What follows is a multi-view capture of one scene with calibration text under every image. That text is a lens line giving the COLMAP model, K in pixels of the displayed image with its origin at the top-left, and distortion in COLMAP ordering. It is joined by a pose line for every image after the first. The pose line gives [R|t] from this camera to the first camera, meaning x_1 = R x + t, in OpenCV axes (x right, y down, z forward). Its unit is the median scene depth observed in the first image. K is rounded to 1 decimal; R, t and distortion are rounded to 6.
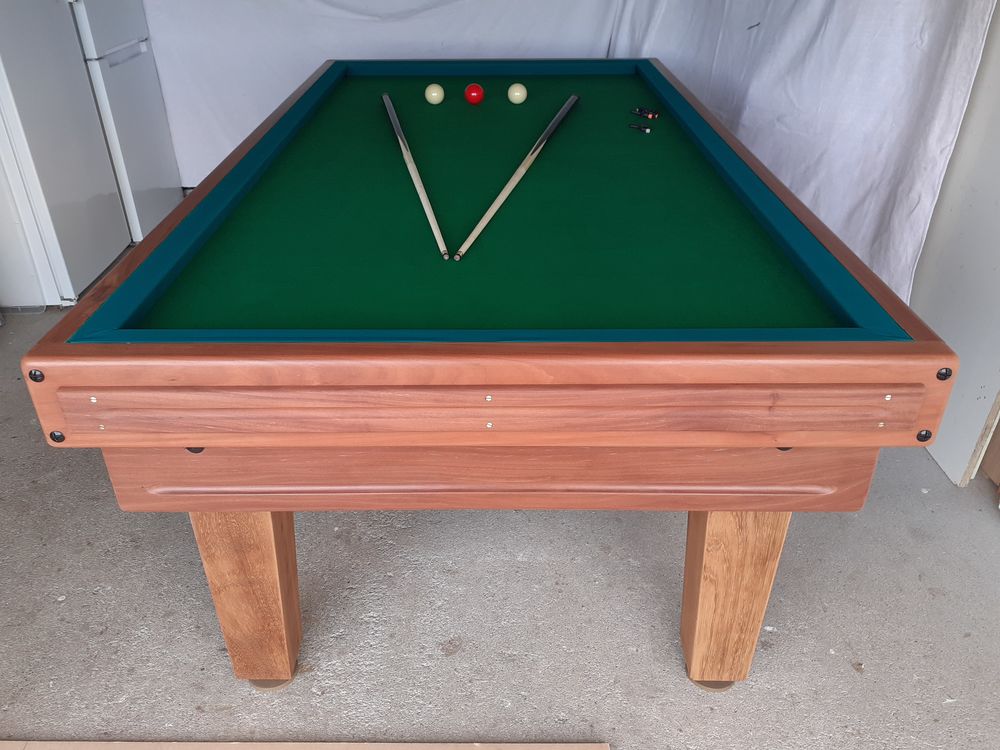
lens RADIAL K [[802.2, 0, 500.0], [0, 802.2, 375.0], [0, 0, 1]] dist [0.039650, -0.092730]
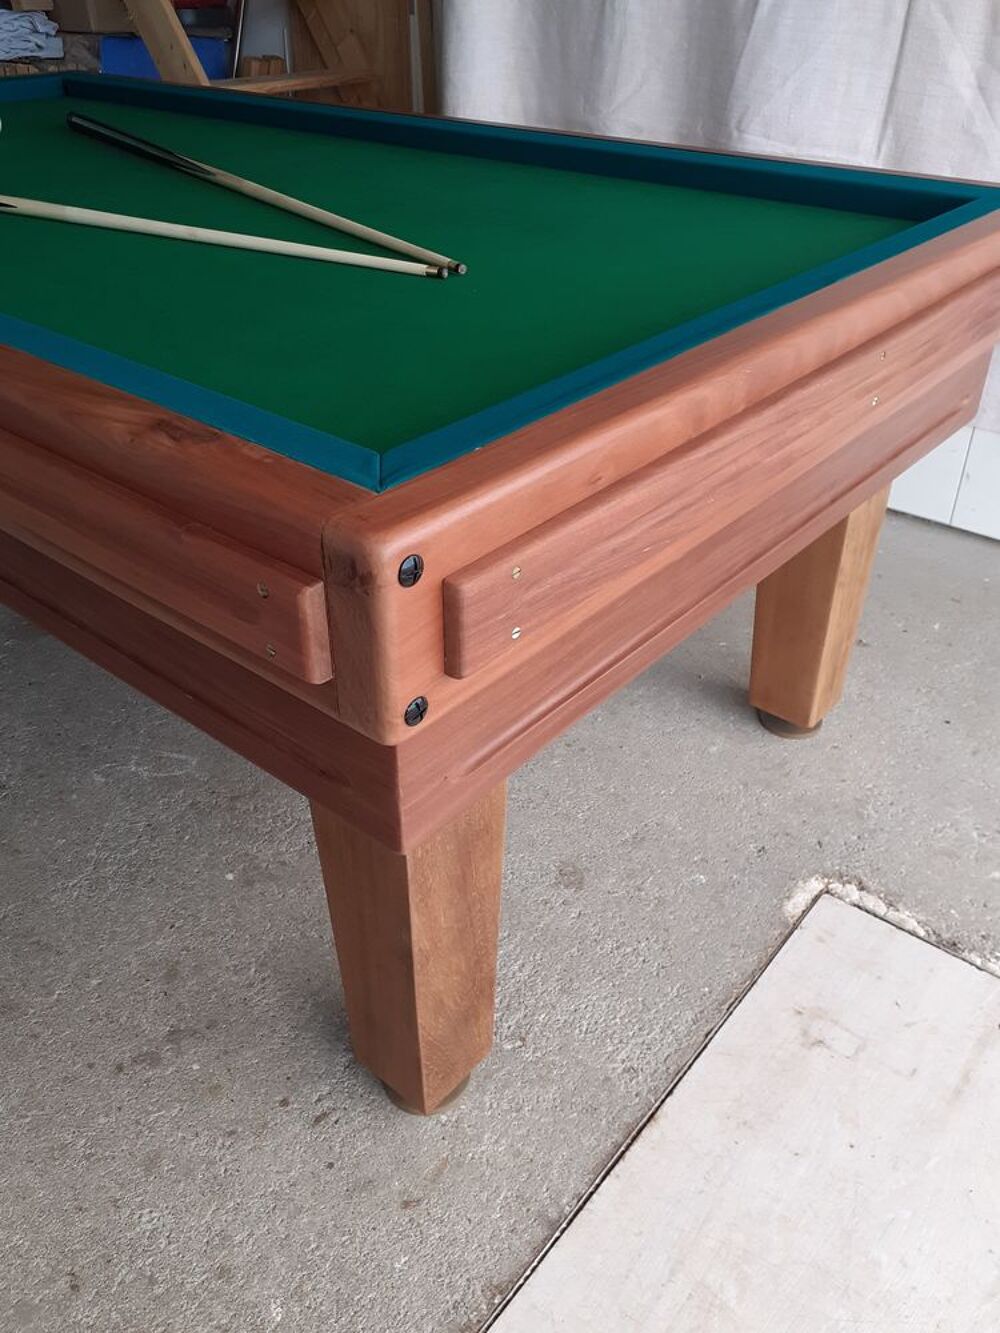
lens RADIAL K [[1069.3, 0, 501.8], [0, 1069.3, 658.3], [0, 0, 1]] dist [0.039650, -0.092730]
pose [[0.640048, -0.424013, 0.640743, -0.625677], [0.381899, 0.899192, 0.213558, -0.039677], [-0.666703, 0.108012, 0.737456, 0.385724]]
